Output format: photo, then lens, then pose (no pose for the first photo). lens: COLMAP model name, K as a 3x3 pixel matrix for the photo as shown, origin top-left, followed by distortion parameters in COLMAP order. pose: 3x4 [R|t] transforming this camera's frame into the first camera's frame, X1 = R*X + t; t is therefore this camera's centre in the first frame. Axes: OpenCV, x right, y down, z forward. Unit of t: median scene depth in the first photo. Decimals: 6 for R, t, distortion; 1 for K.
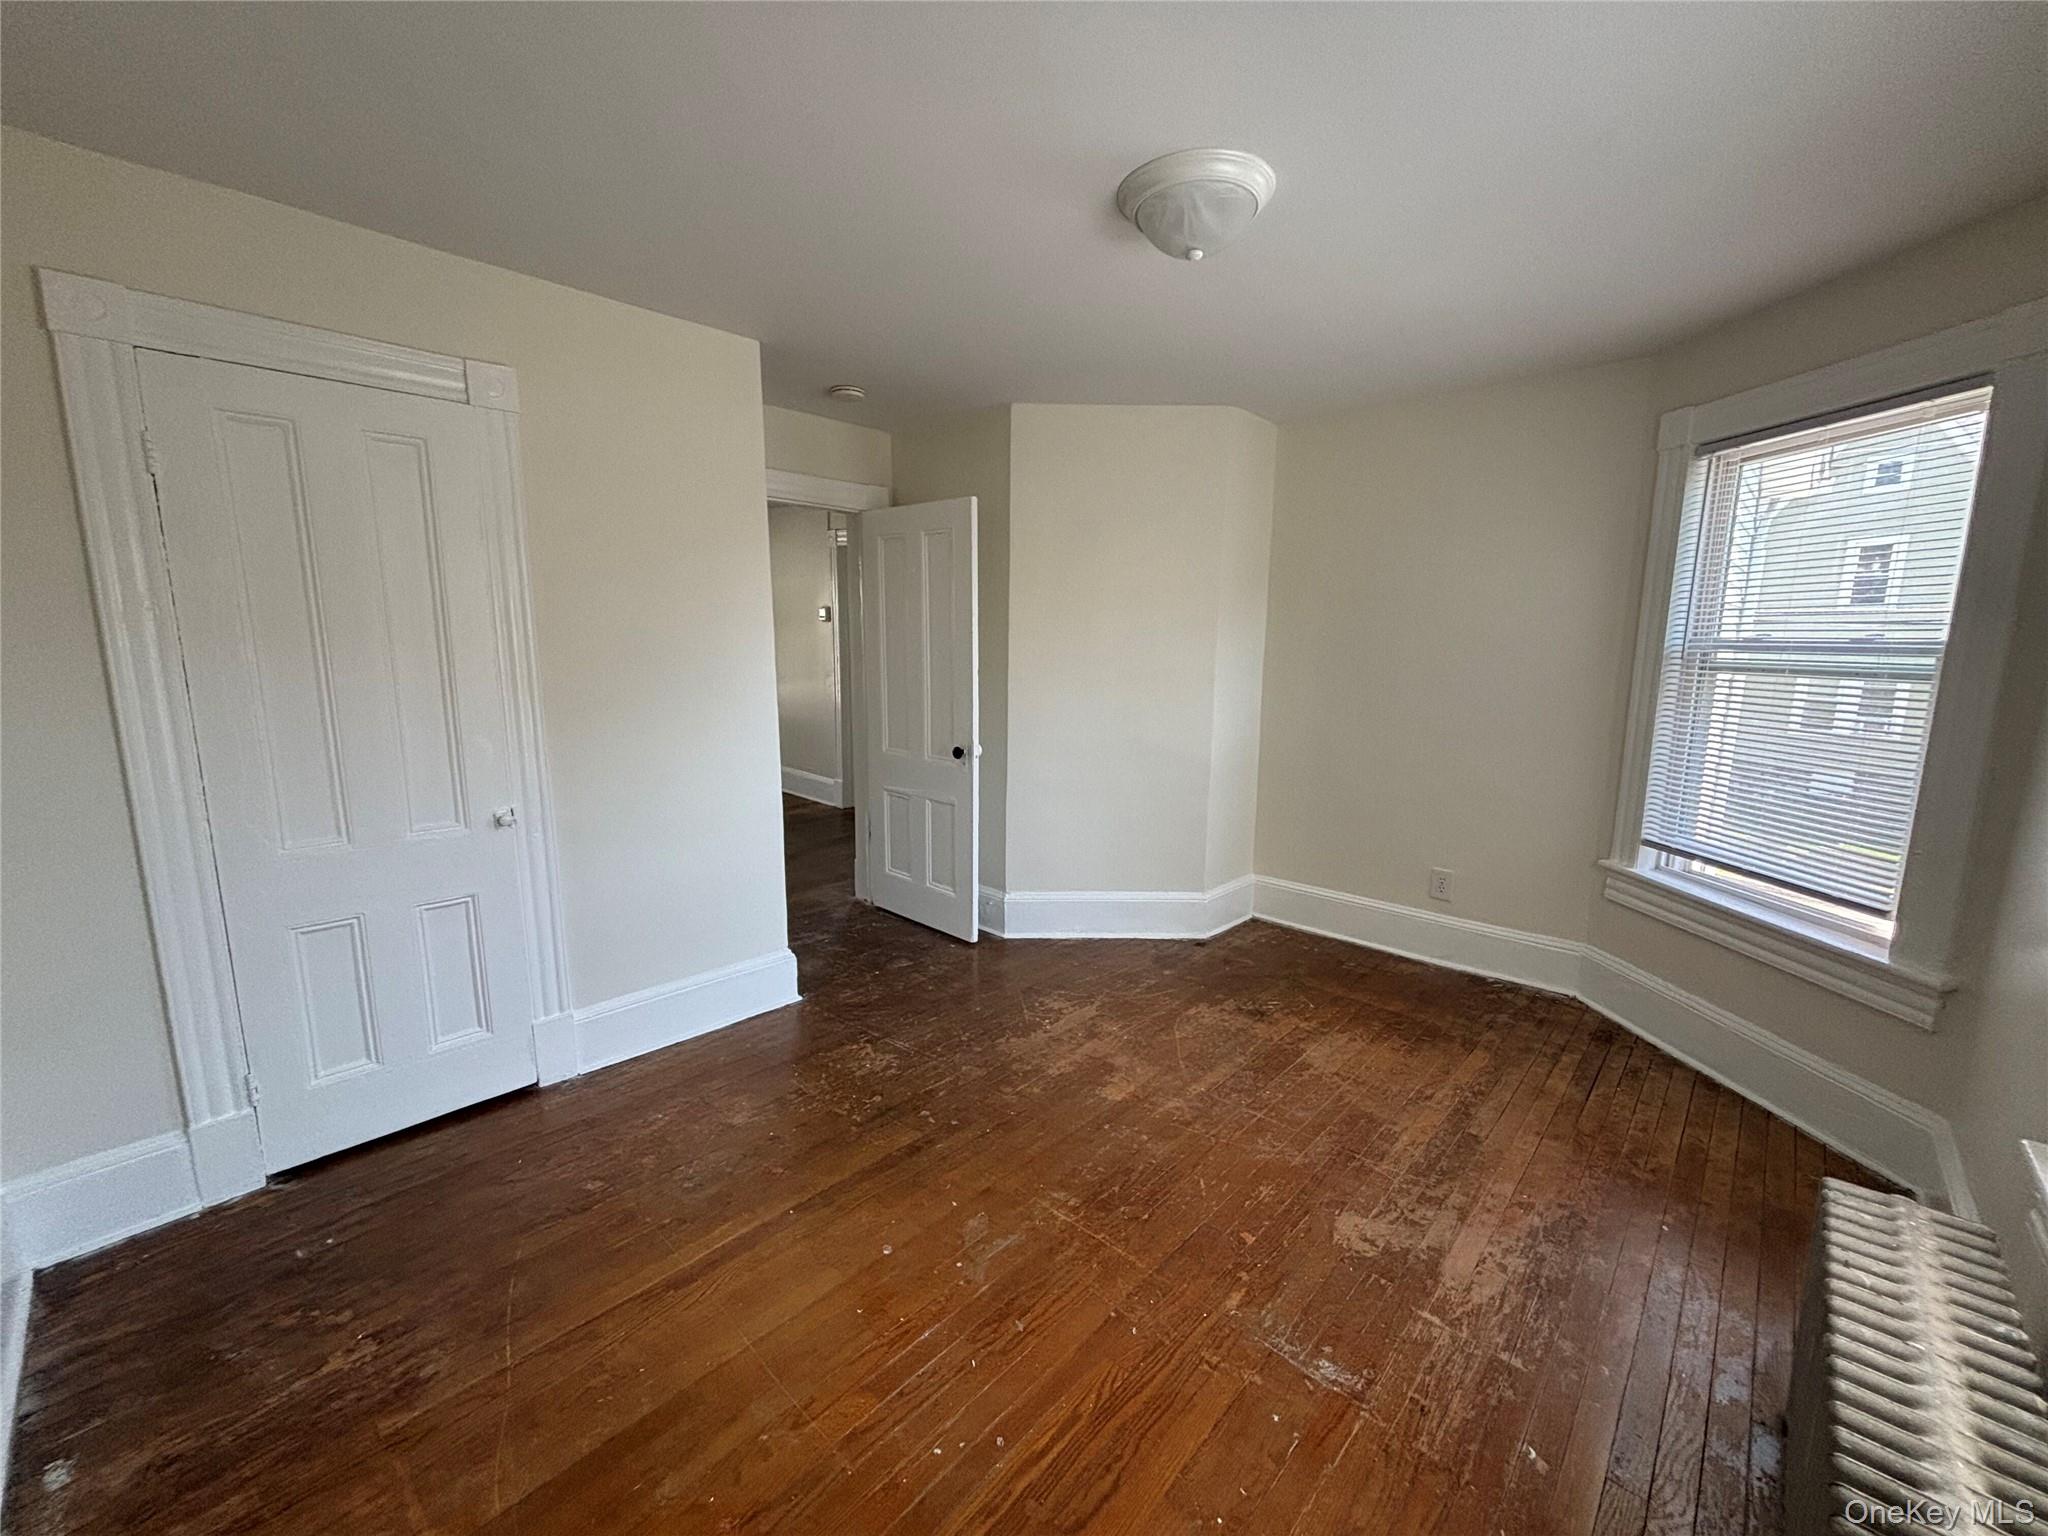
lens RADIAL K [[826.2, 0, 1026.3], [0, 826.2, 770.5], [0, 0, 1]] dist [0.000414, -0.000048]
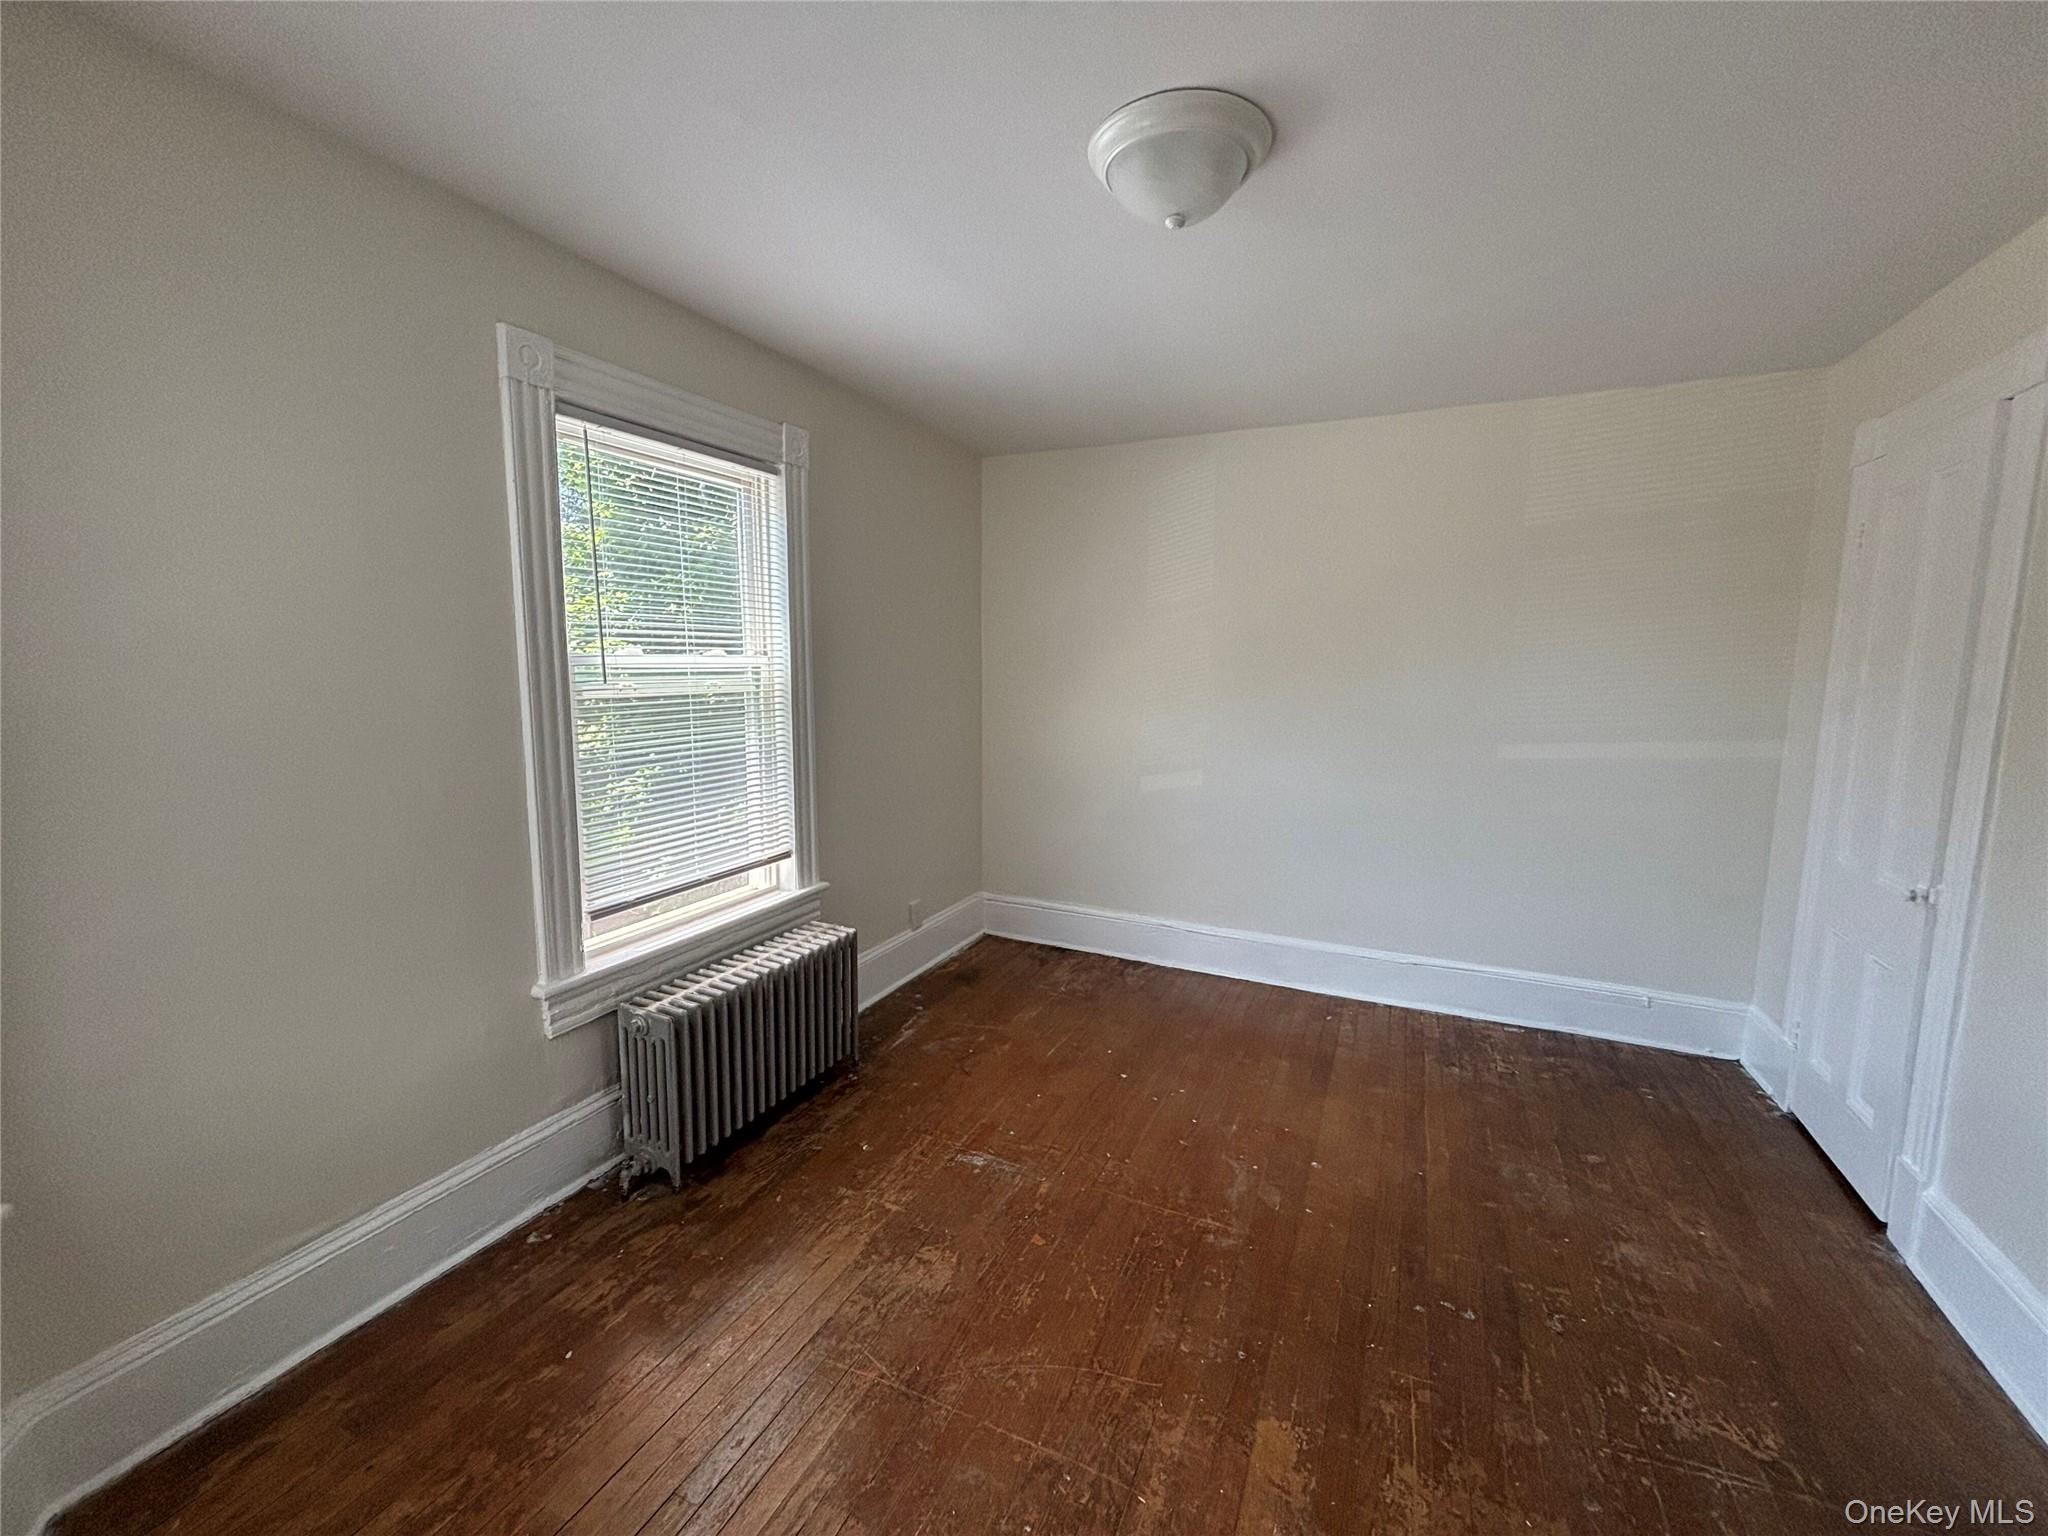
lens RADIAL K [[821.9, 0, 1028.7], [0, 821.9, 766.3], [0, 0, 1]] dist [-0.001075, -0.000239]
pose [[-0.952549, 0.022215, -0.303573, 0.417117], [-0.065148, 0.959342, 0.274623, -0.207138], [0.297331, 0.281370, -0.912374, 1.274620]]
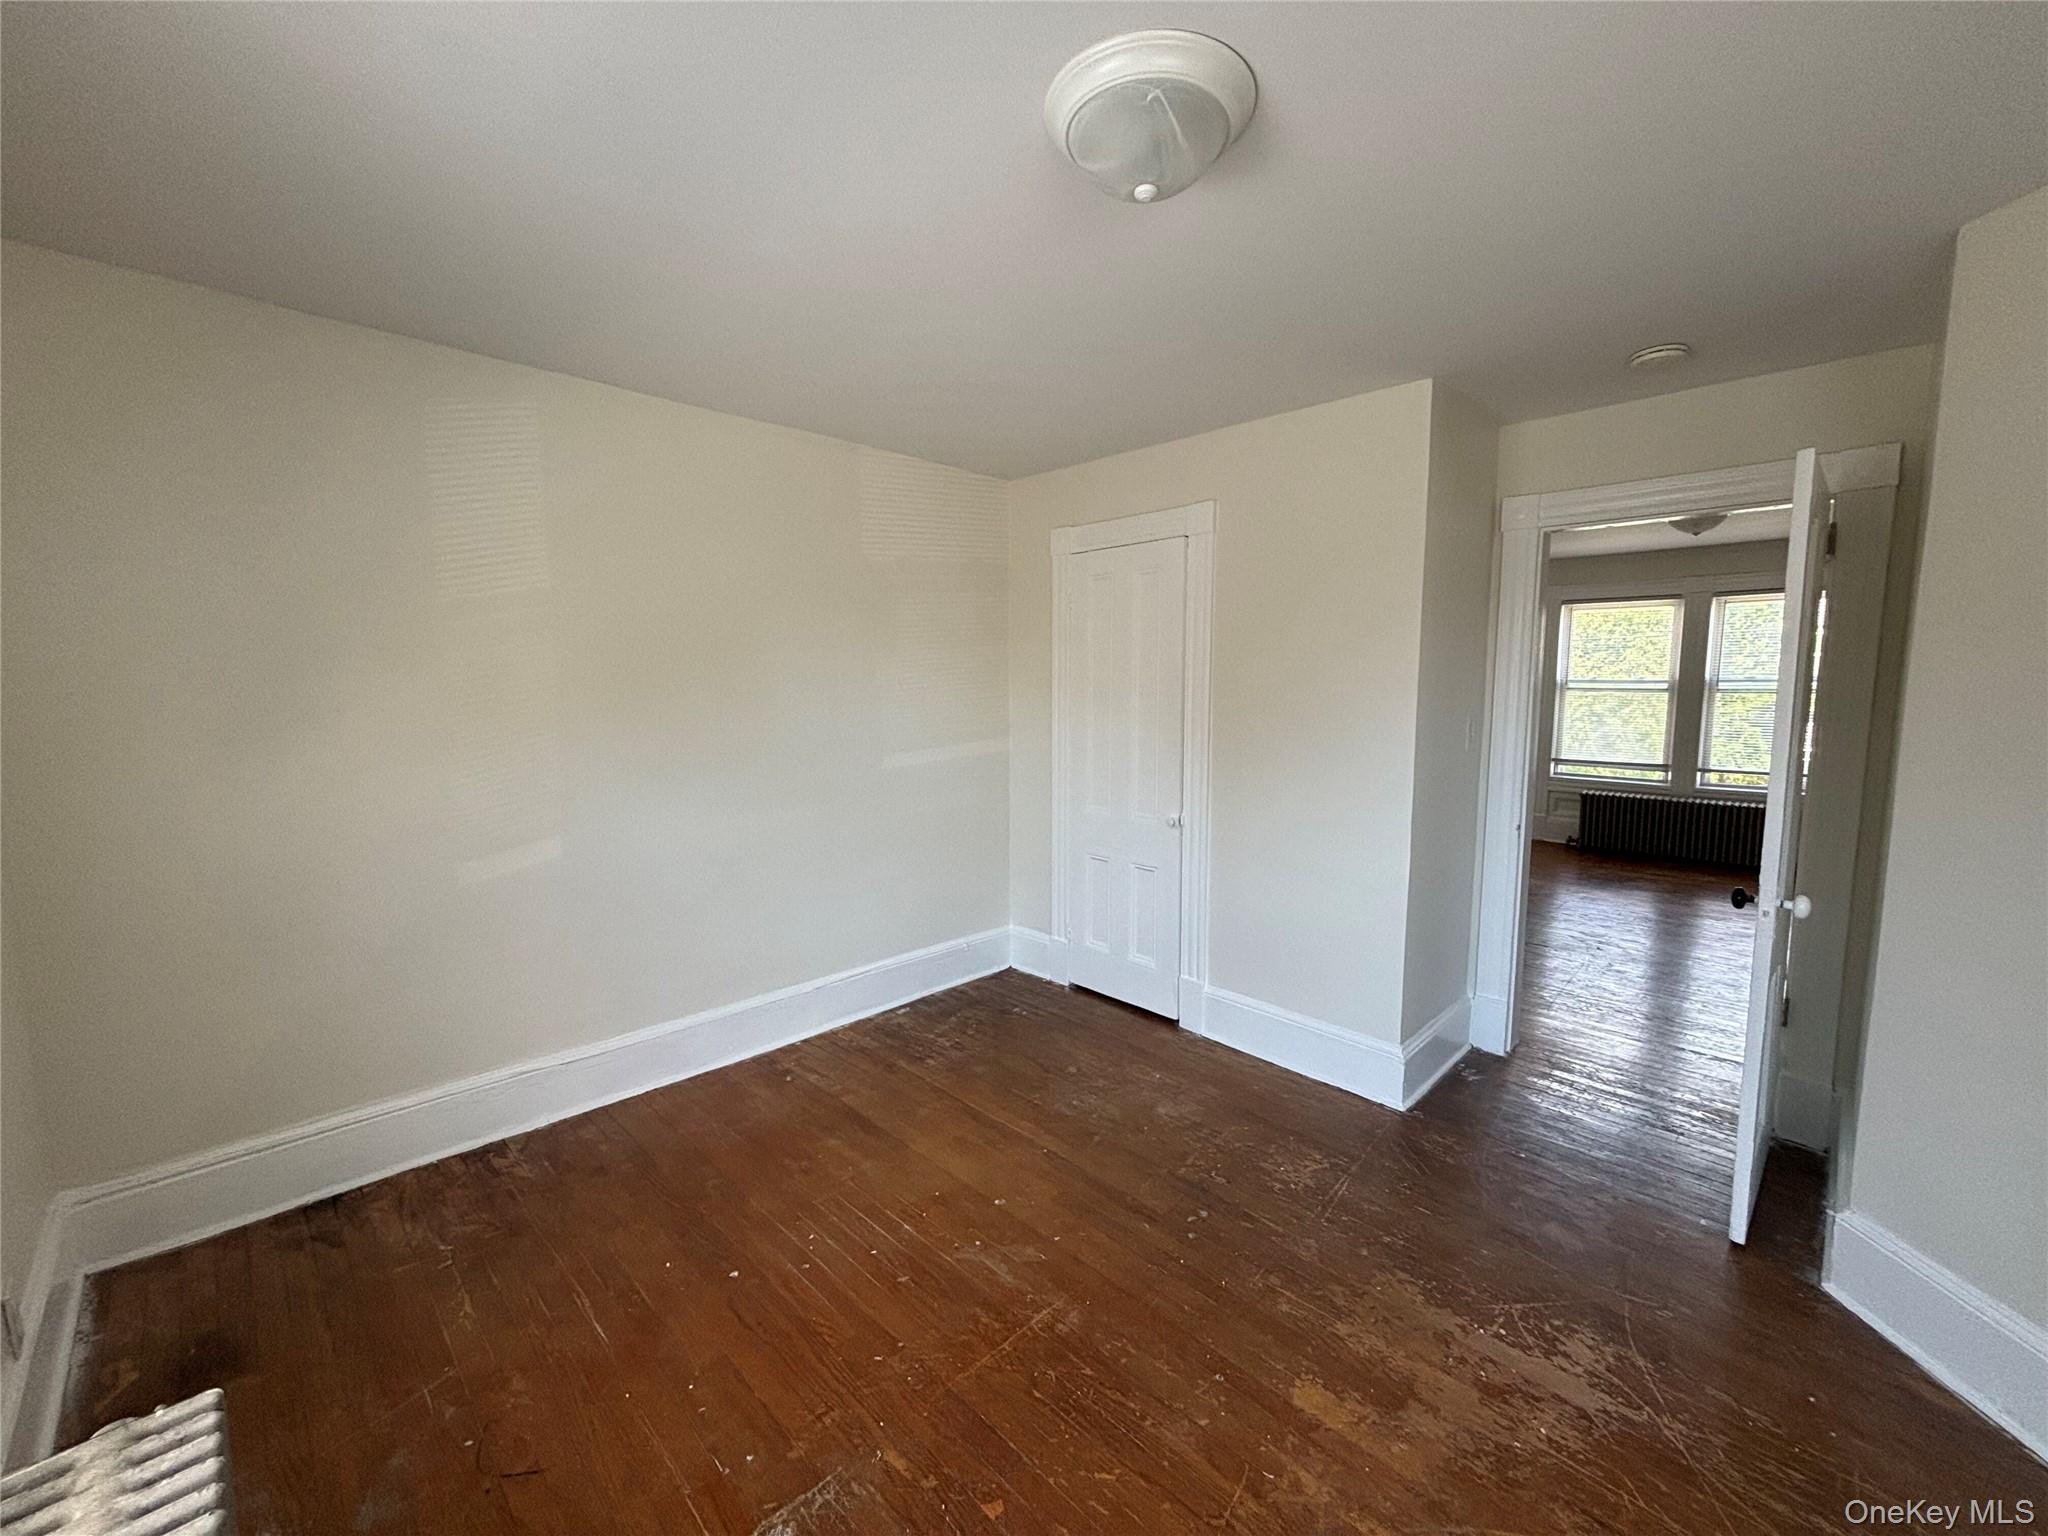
lens RADIAL K [[822.8, 0, 1022.7], [0, 822.8, 764.8], [0, 0, 1]] dist [0.000778, 0.000517]
pose [[-0.045453, 0.096395, -0.994305, 0.673281], [-0.163747, 0.981152, 0.102605, -0.121497], [0.985455, 0.167478, -0.028812, 0.673560]]
